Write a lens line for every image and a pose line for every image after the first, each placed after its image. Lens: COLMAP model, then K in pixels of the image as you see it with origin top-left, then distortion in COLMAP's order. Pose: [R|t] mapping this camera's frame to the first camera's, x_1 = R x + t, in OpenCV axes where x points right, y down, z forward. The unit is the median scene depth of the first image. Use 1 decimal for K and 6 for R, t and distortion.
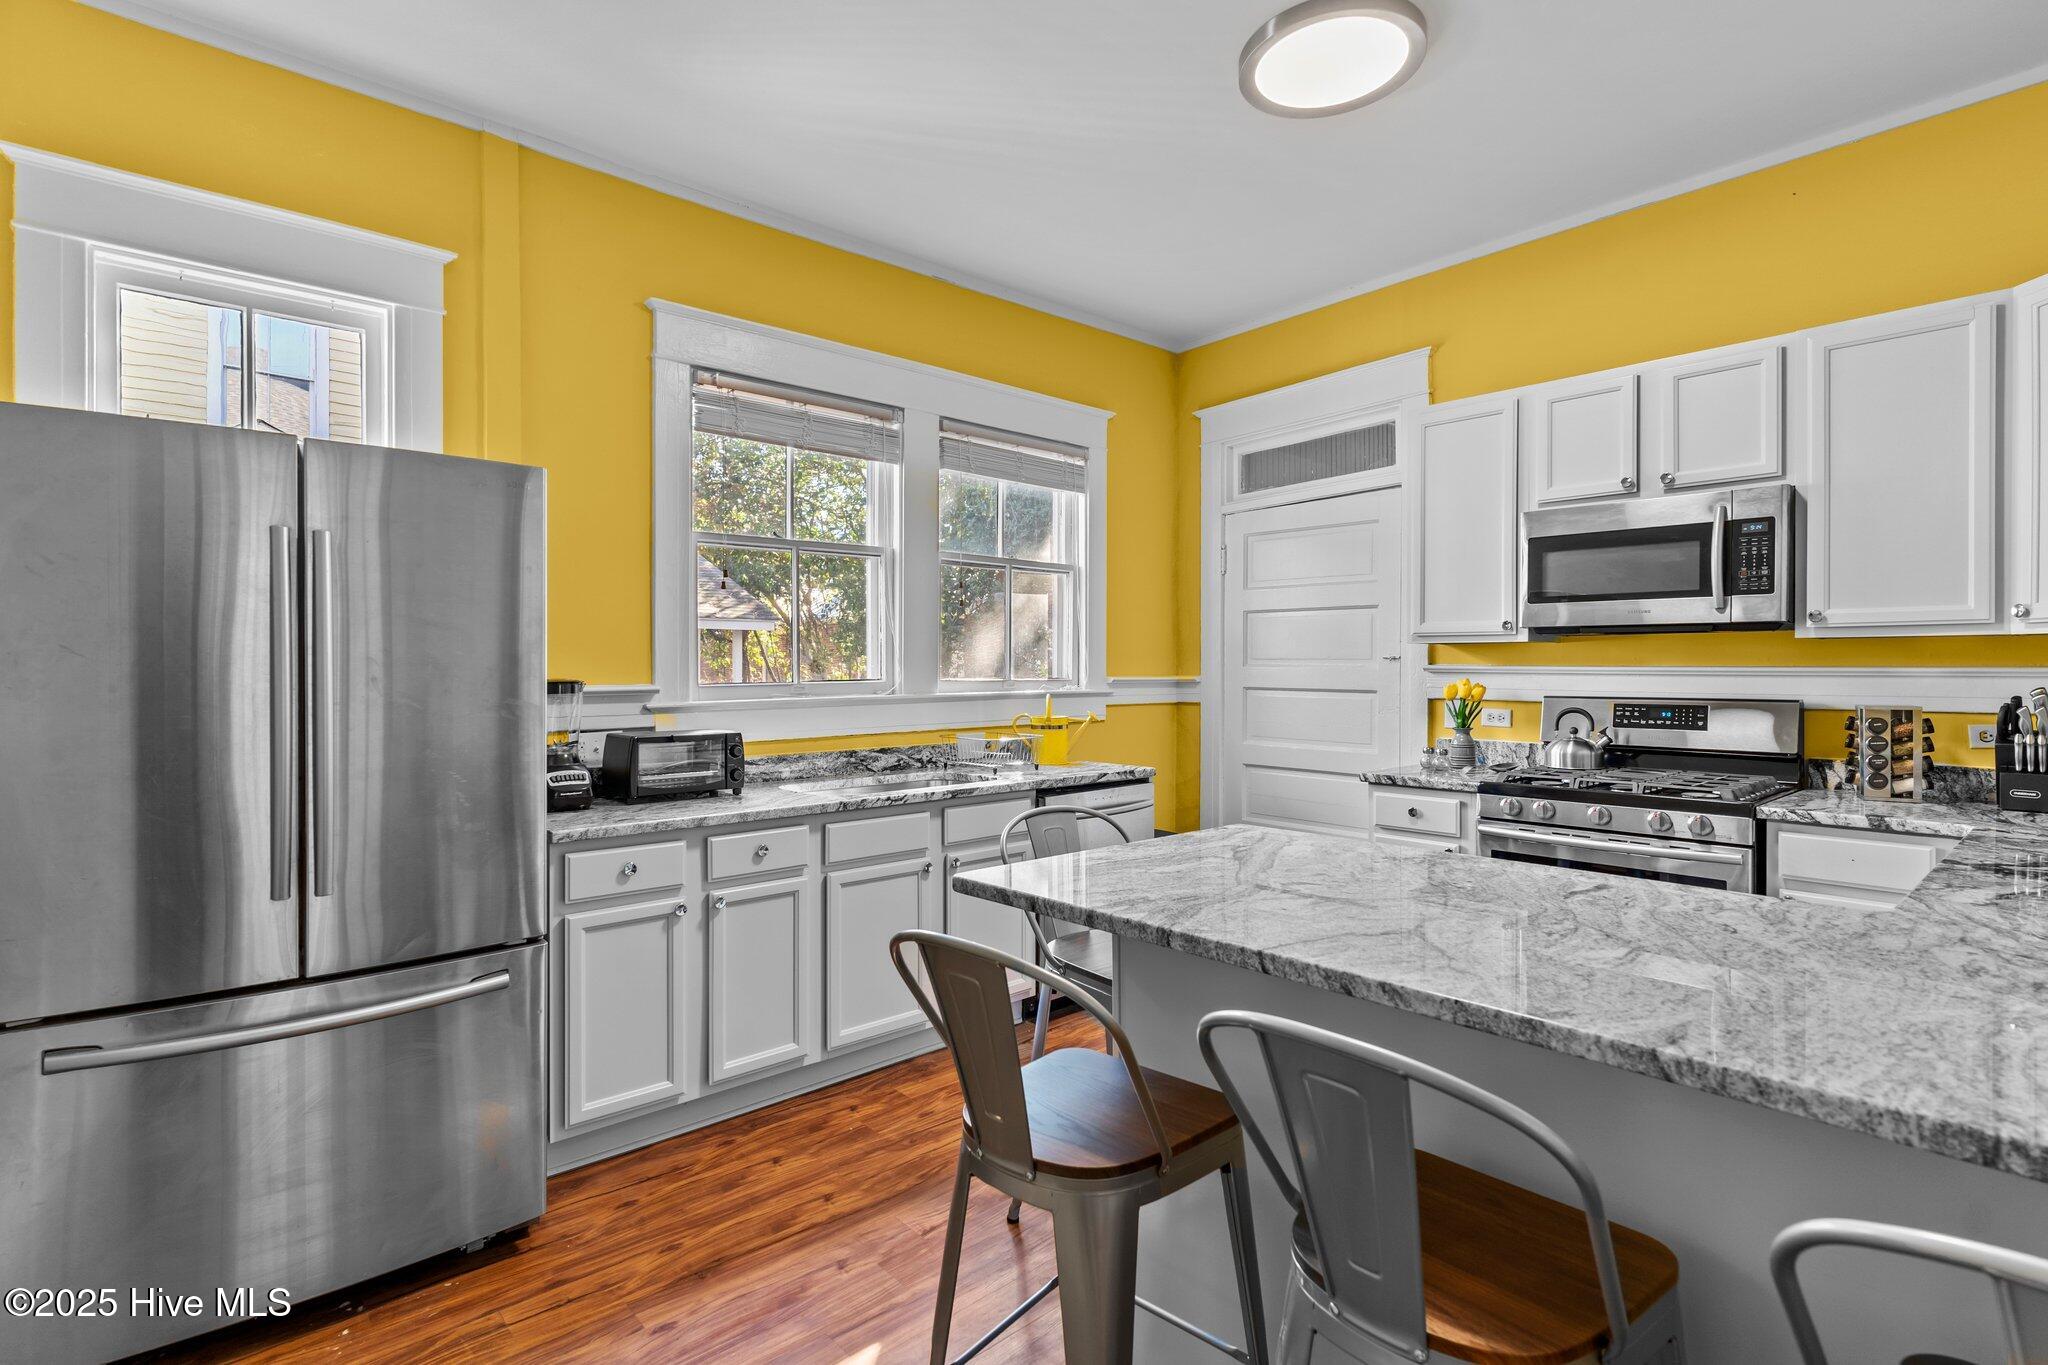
lens RADIAL K [[1003.2, 0, 1019.8], [0, 1003.2, 660.4], [0, 0, 1]] dist [0.004146, -0.000193]
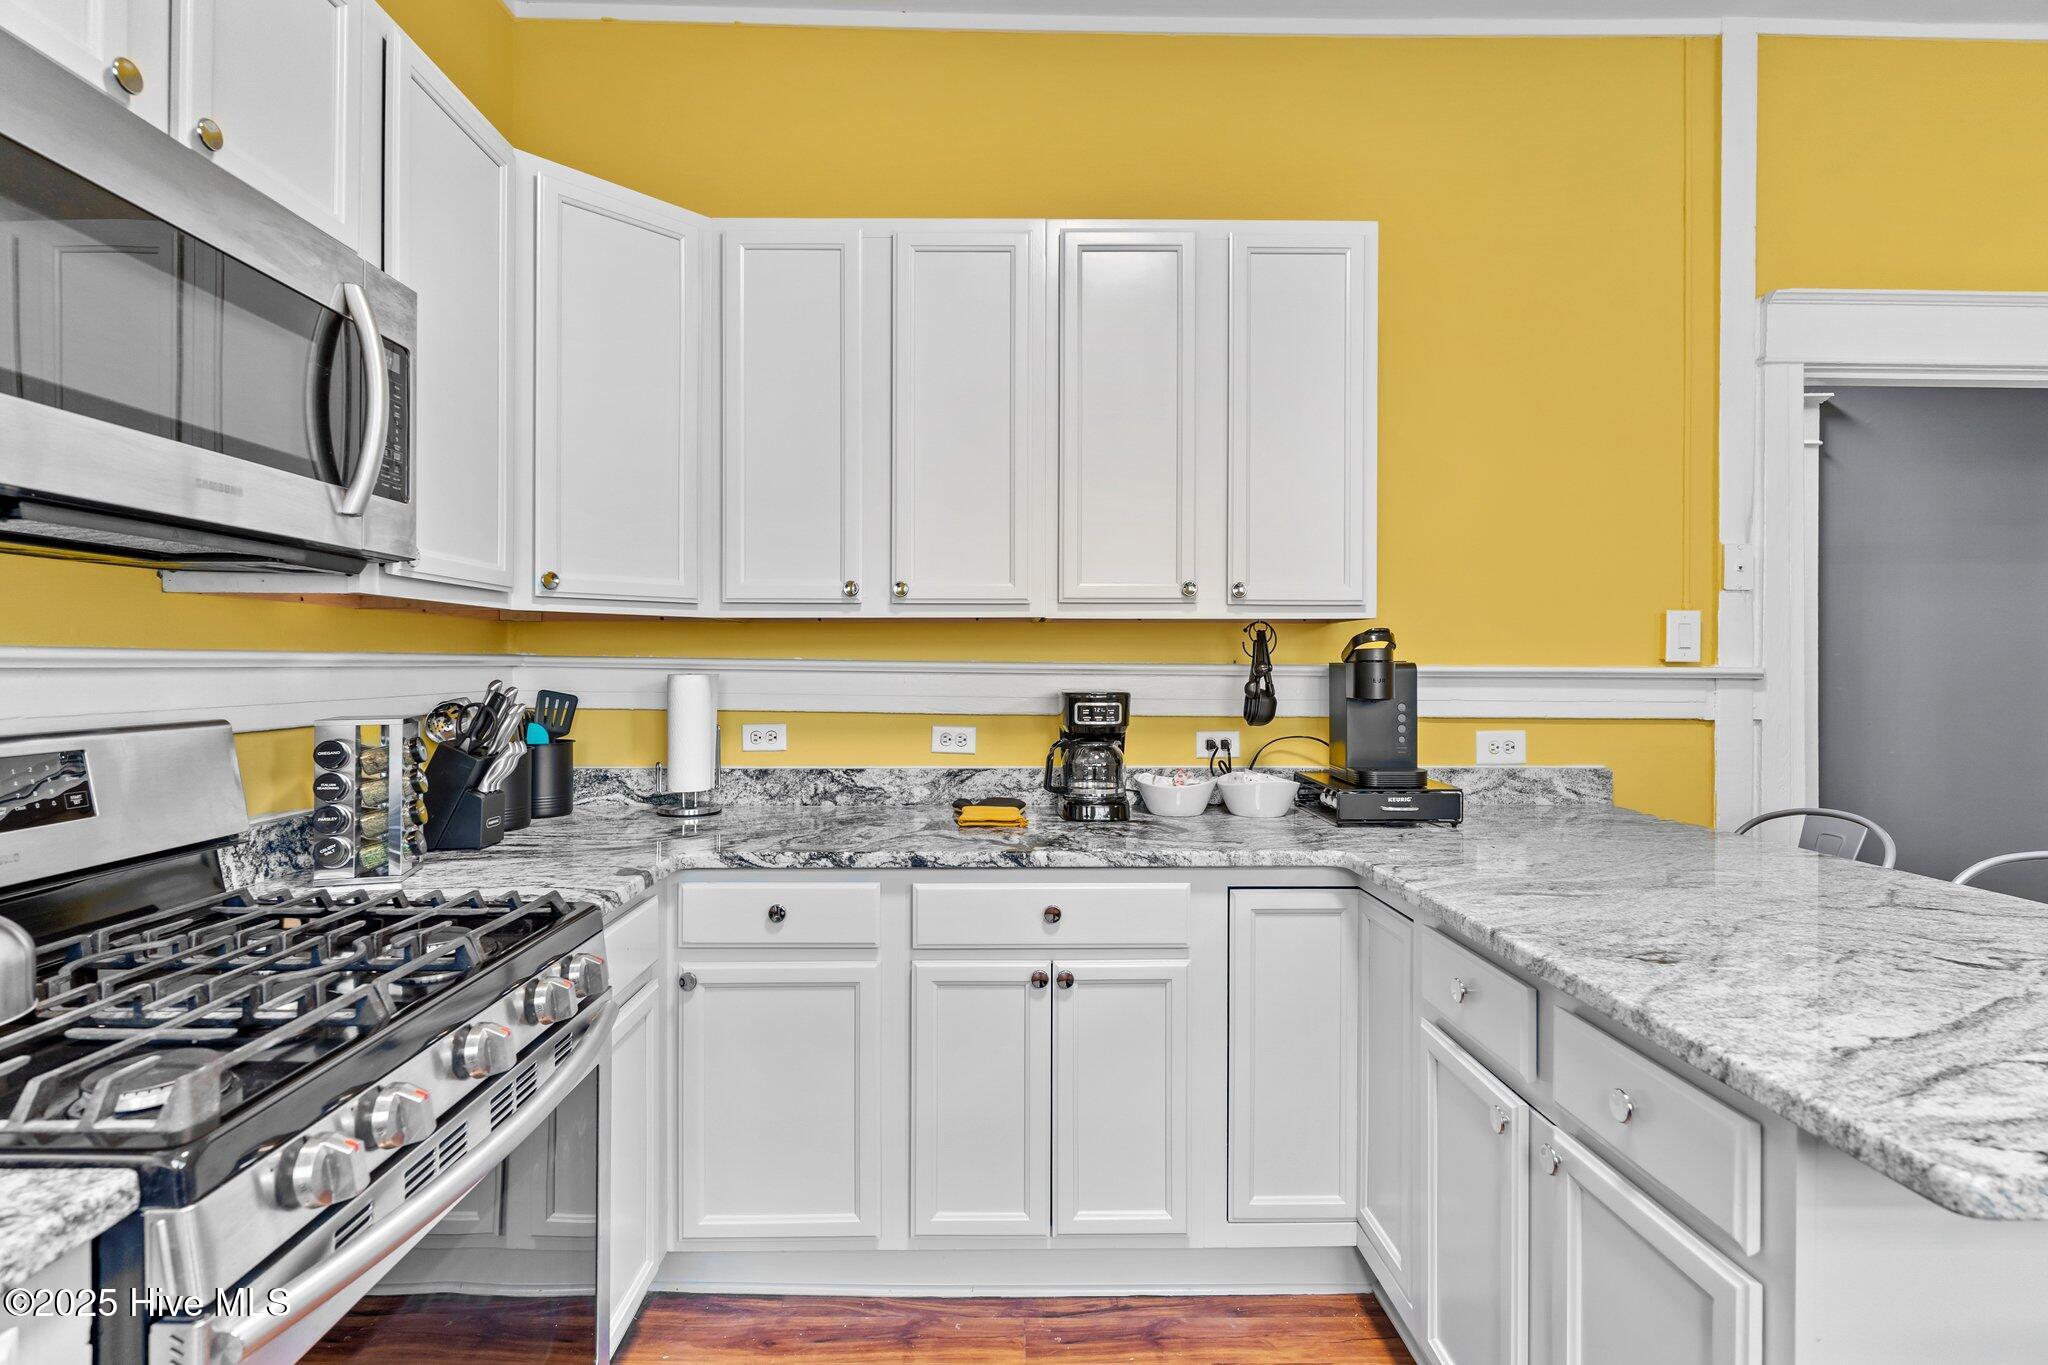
lens RADIAL K [[987.8, 0, 1024.0], [0, 987.8, 682.5], [0, 0, 1]] dist [0.002681, 0.000064]
pose [[-0.757818, -0.010597, 0.652380, 0.185682], [-0.003444, 0.999919, 0.012243, 0.015914], [-0.652457, 0.007031, -0.757793, 1.096372]]
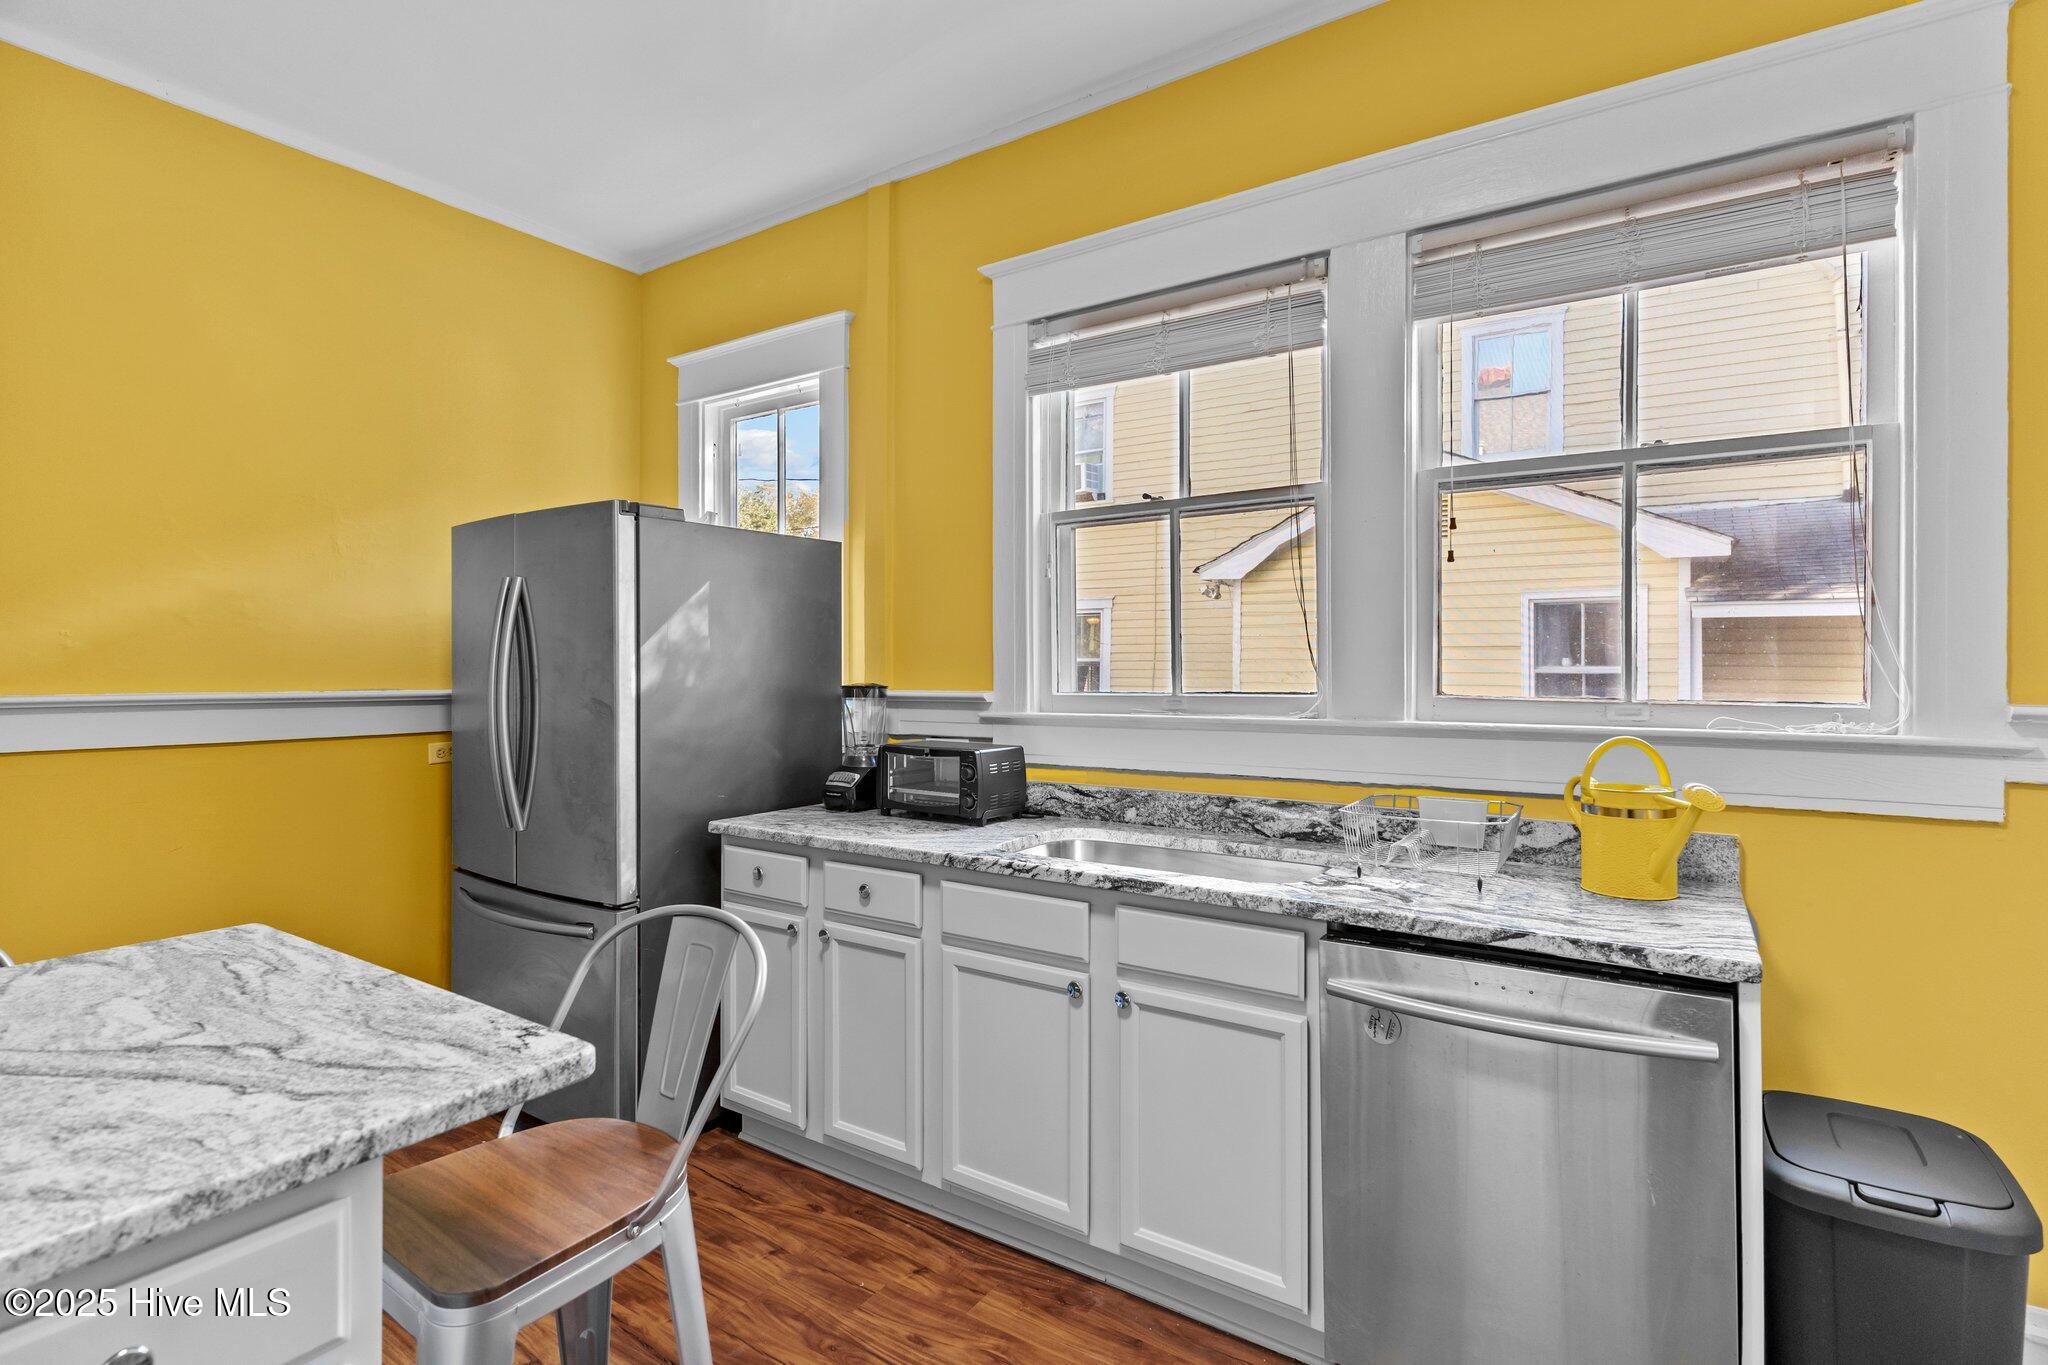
lens RADIAL K [[988.4, 0, 1019.1], [0, 988.4, 658.1], [0, 0, 1]] dist [0.000110, -0.000247]
pose [[0.238871, -0.008257, -0.971016, 0.530573], [0.003646, 0.999964, -0.007606, 0.001072], [0.971045, -0.001724, 0.238892, 0.848597]]
